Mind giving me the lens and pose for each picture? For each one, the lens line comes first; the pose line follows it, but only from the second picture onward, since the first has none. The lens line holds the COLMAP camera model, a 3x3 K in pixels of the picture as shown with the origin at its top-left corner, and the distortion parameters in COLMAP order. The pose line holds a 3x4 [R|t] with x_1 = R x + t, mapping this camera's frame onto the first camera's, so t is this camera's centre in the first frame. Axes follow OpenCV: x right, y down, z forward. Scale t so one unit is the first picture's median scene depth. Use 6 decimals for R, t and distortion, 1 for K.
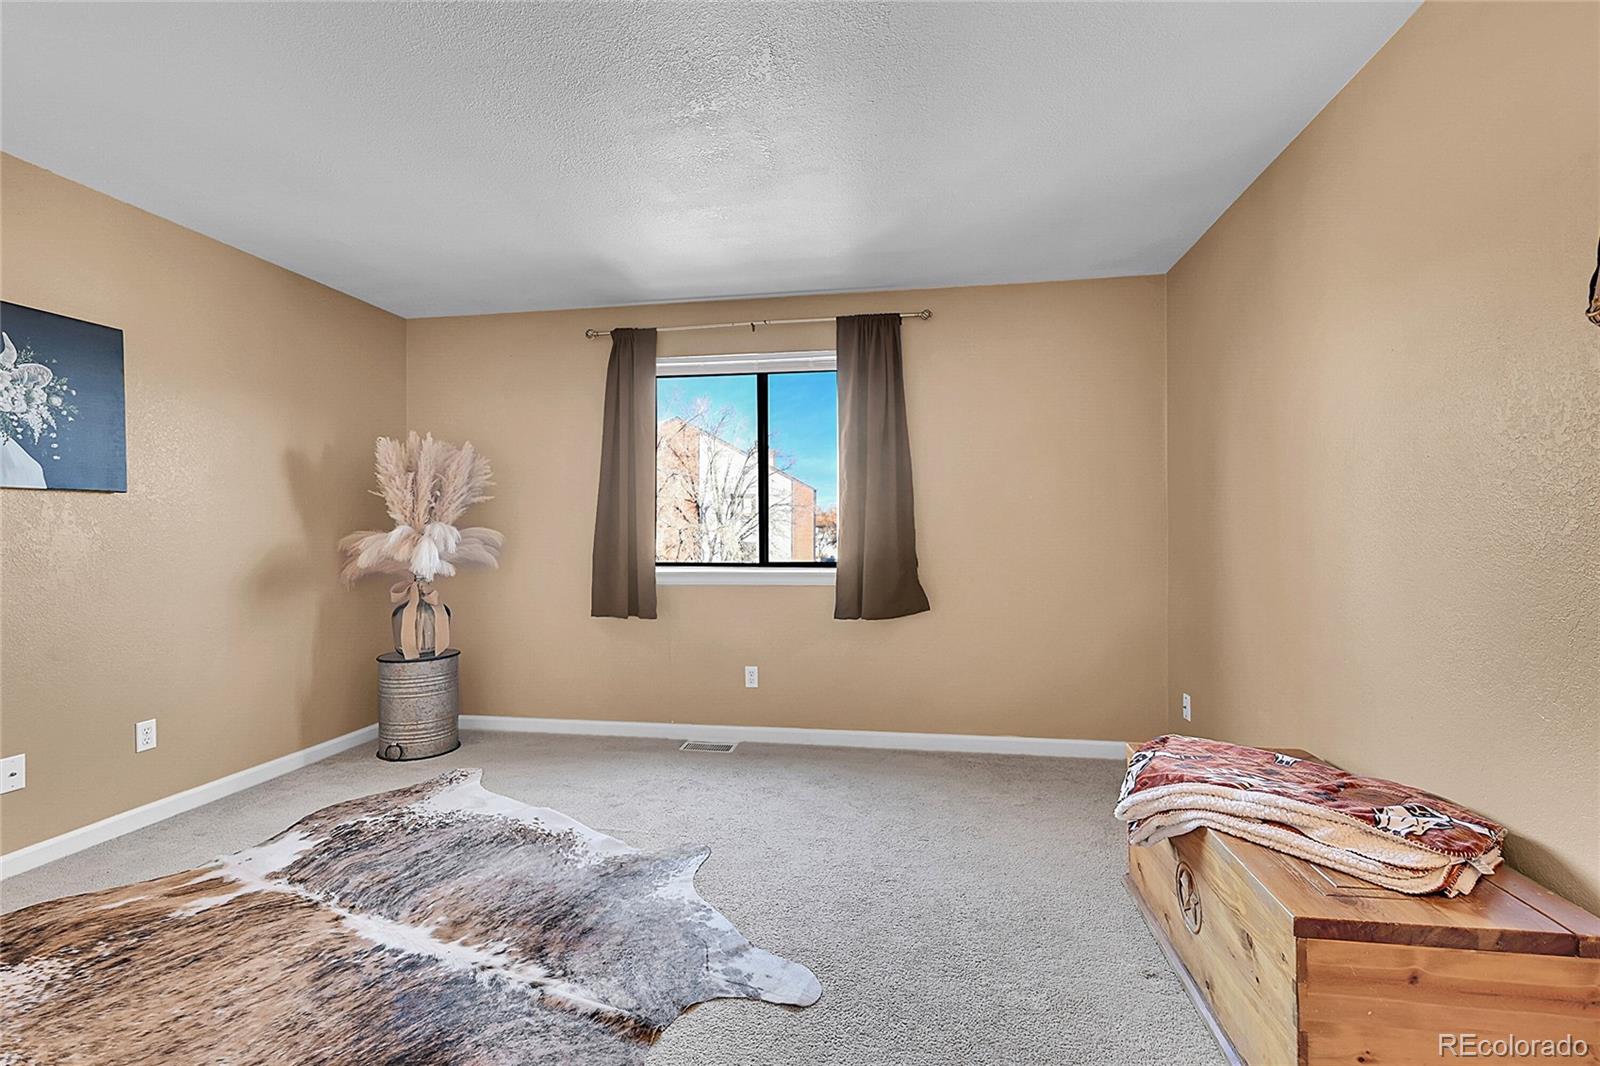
lens RADIAL K [[708.5, 0, 810.9], [0, 708.5, 539.1], [0, 0, 1]] dist [0.004116, 0.000360]
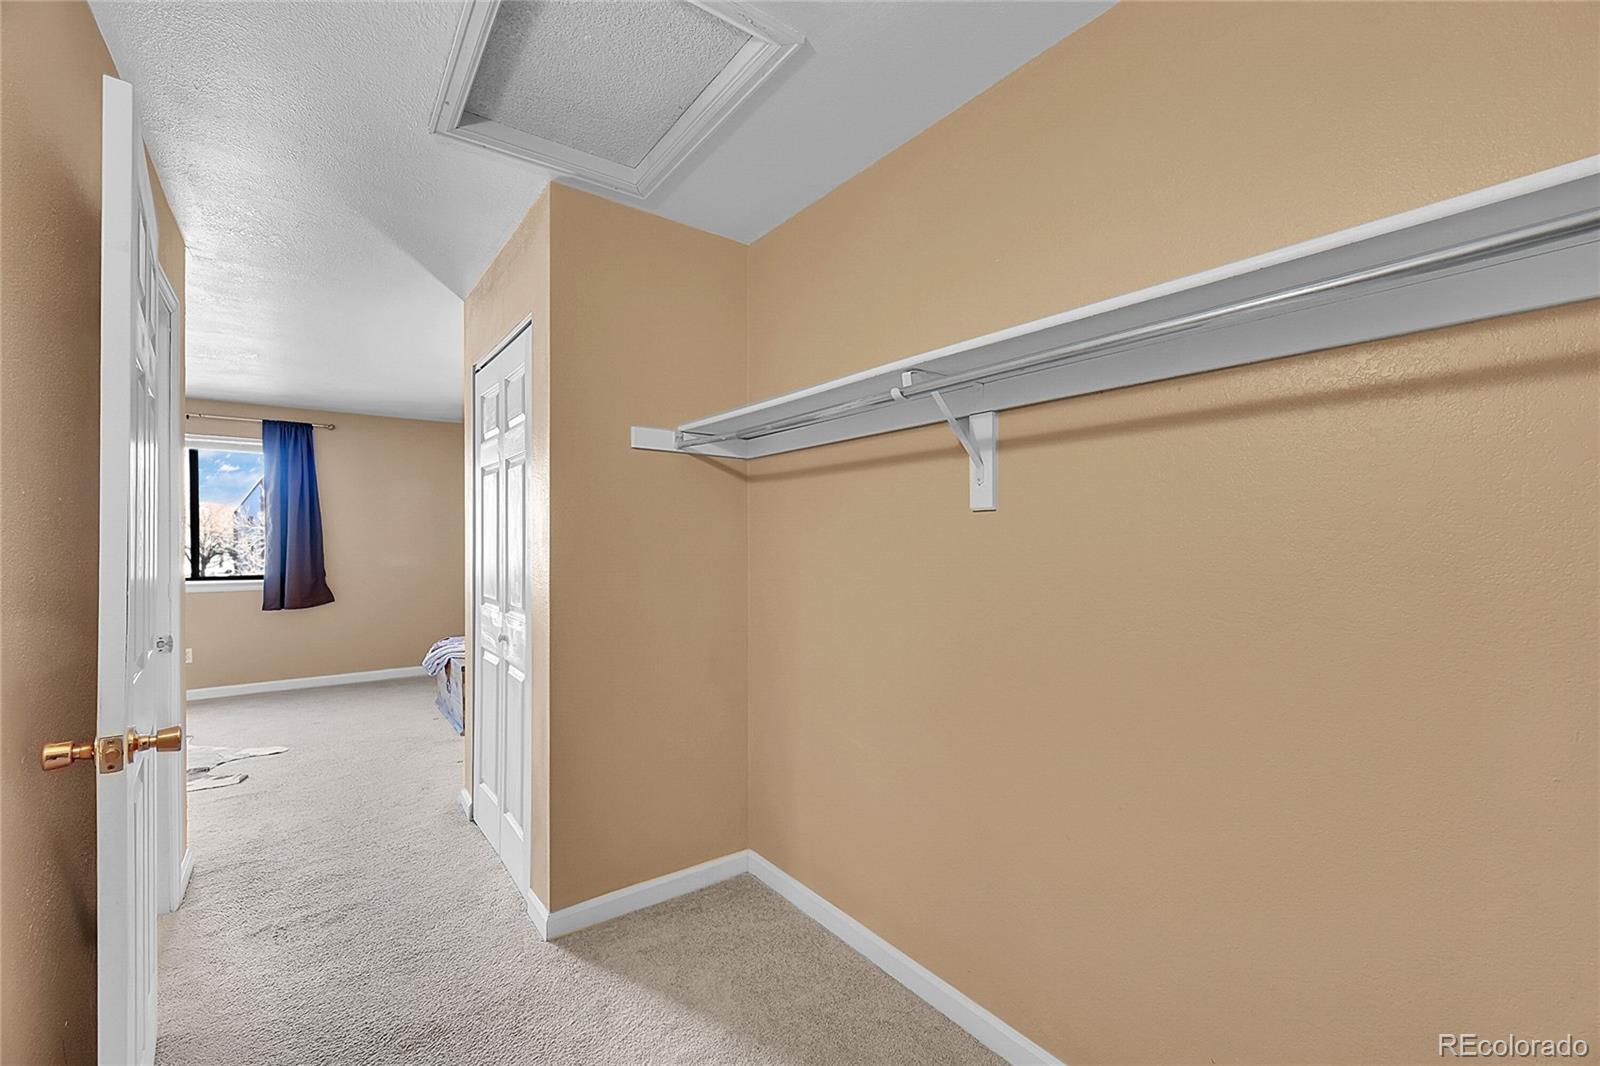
lens RADIAL K [[708.5, 0, 803.8], [0, 708.5, 540.6], [0, 0, 1]] dist [0.004116, 0.000360]
pose [[0.719256, -0.002158, 0.694742, -0.203723], [0.006108, 0.999976, -0.003217, -0.033760], [-0.694718, 0.006558, 0.719252, -1.006926]]
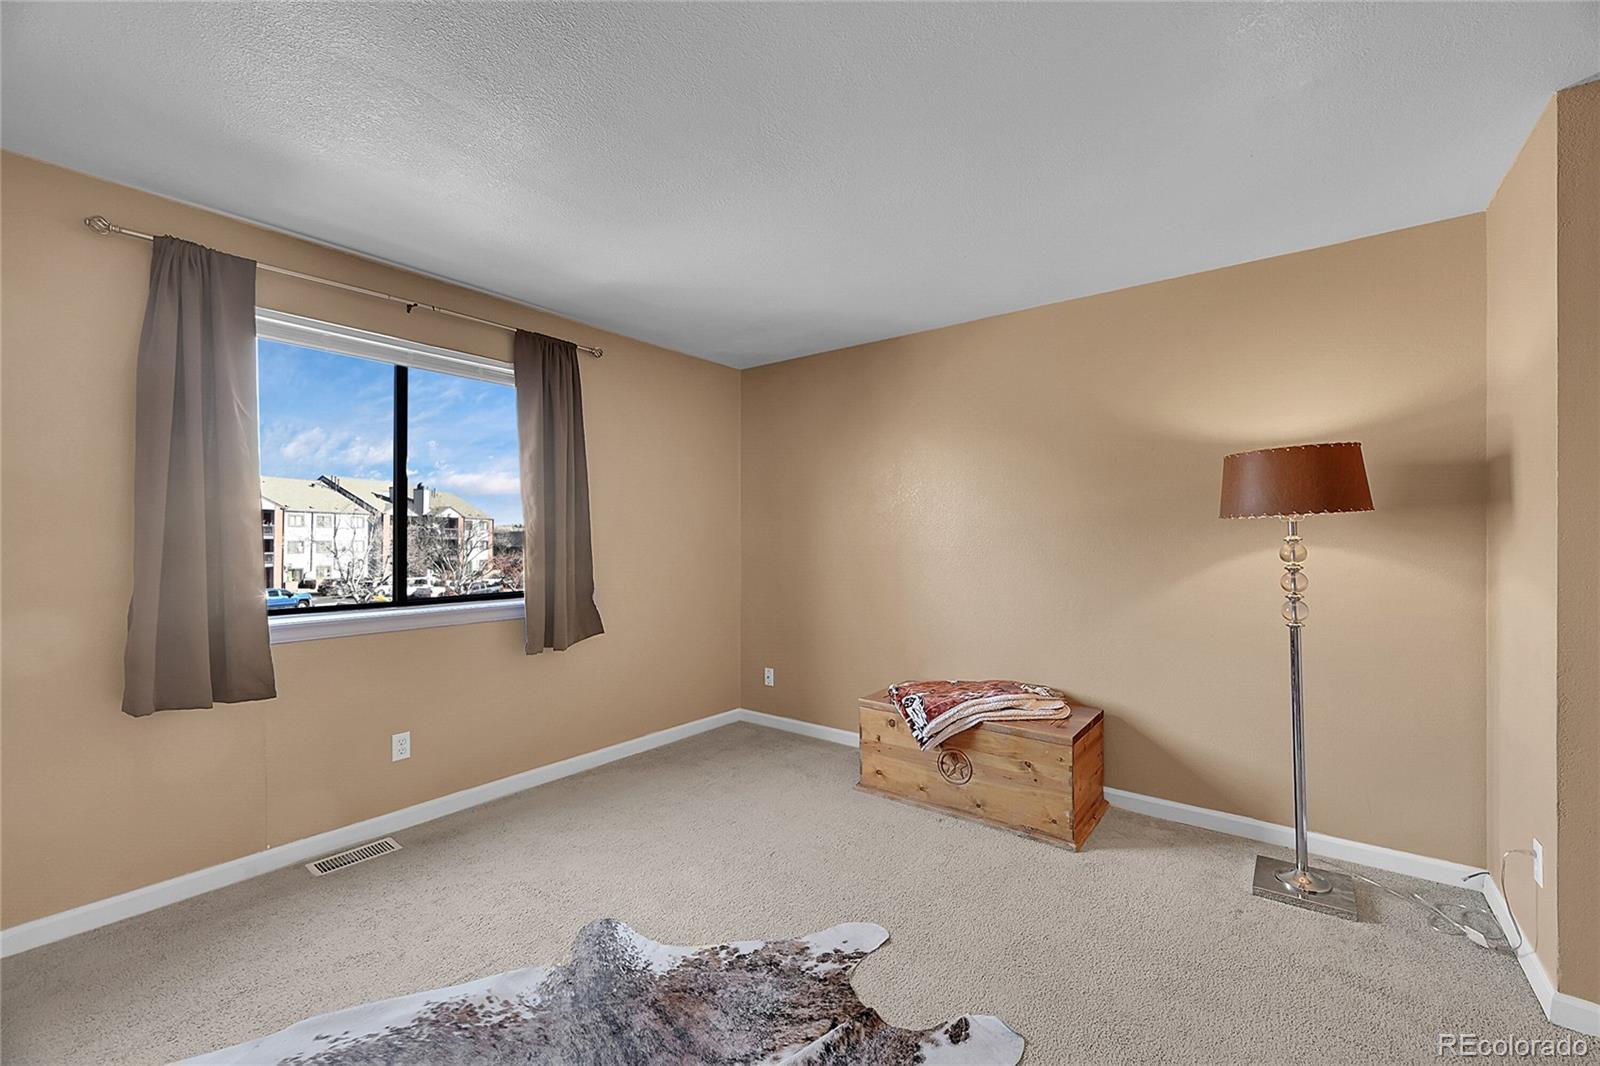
lens RADIAL K [[660.8, 0, 806.7], [0, 660.8, 535.8], [0, 0, 1]] dist [0.003080, 0.000297]
pose [[0.464014, 0.008200, 0.885790, -0.565418], [0.003840, 0.999929, -0.011268, -0.032224], [-0.885819, 0.008630, 0.463950, 0.274005]]
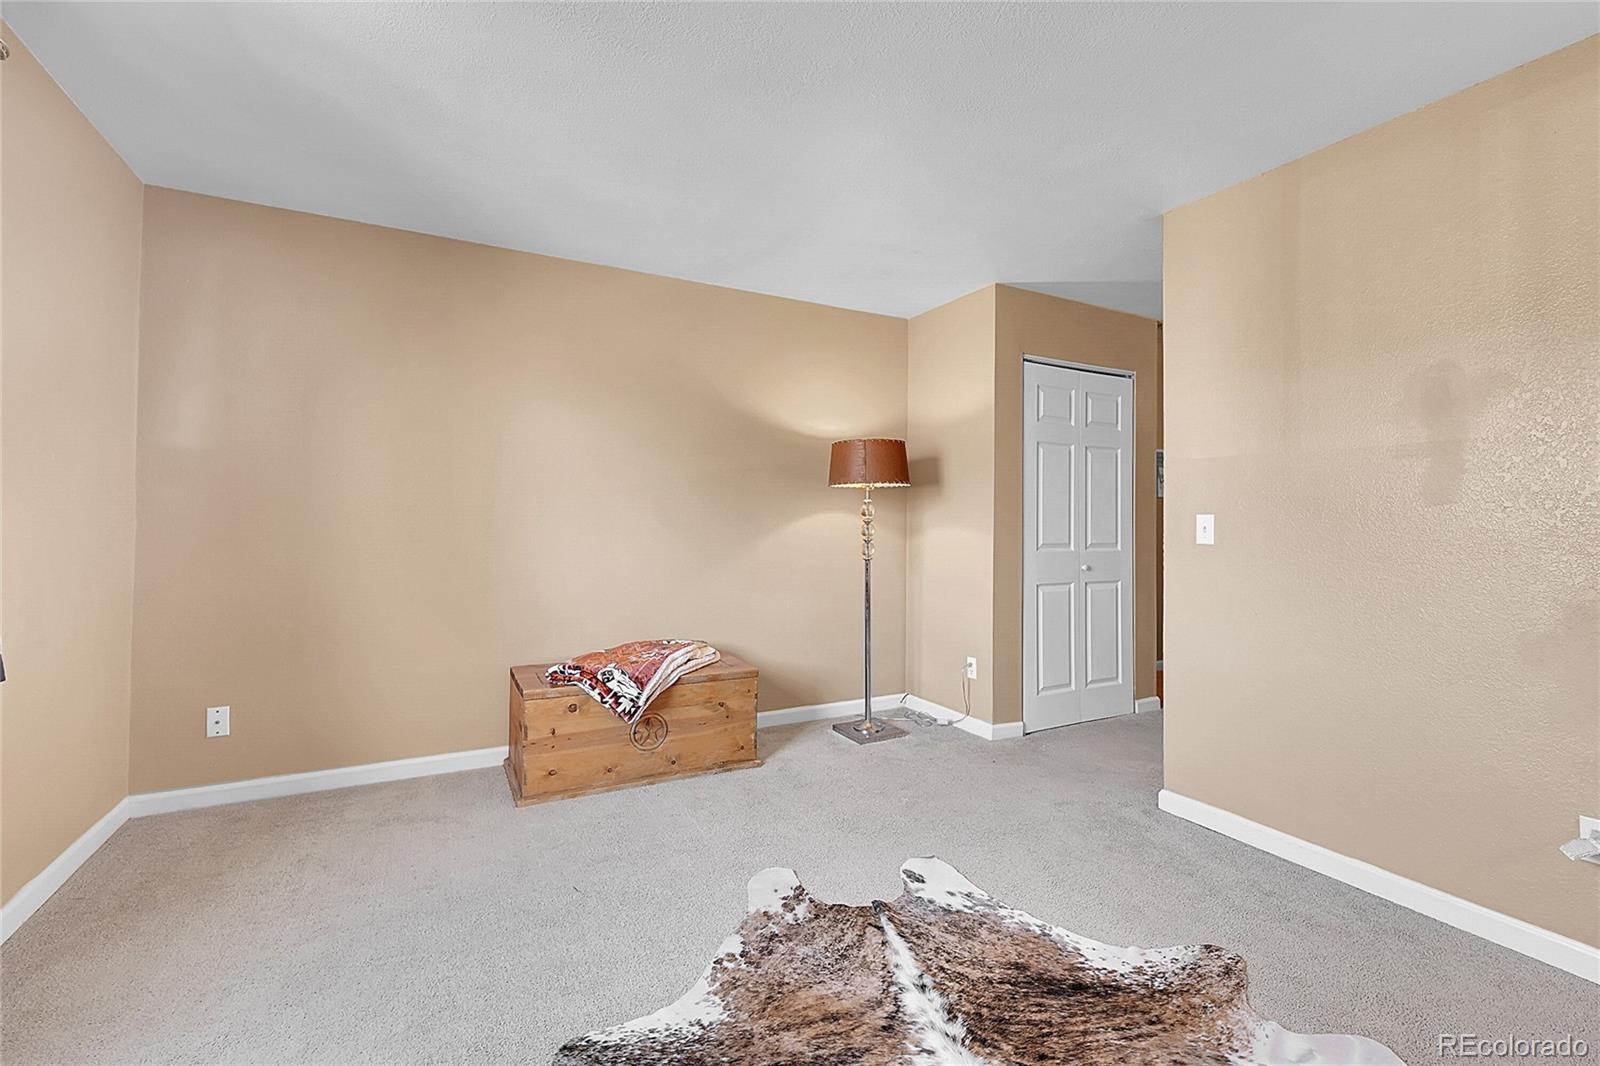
lens RADIAL K [[708.5, 0, 830.0], [0, 708.5, 530.9], [0, 0, 1]] dist [0.004116, 0.000360]
pose [[-0.629116, -0.006738, 0.777282, -0.538473], [0.003048, 0.999933, 0.011136, -0.001164], [-0.777306, 0.009375, -0.629053, 0.866168]]
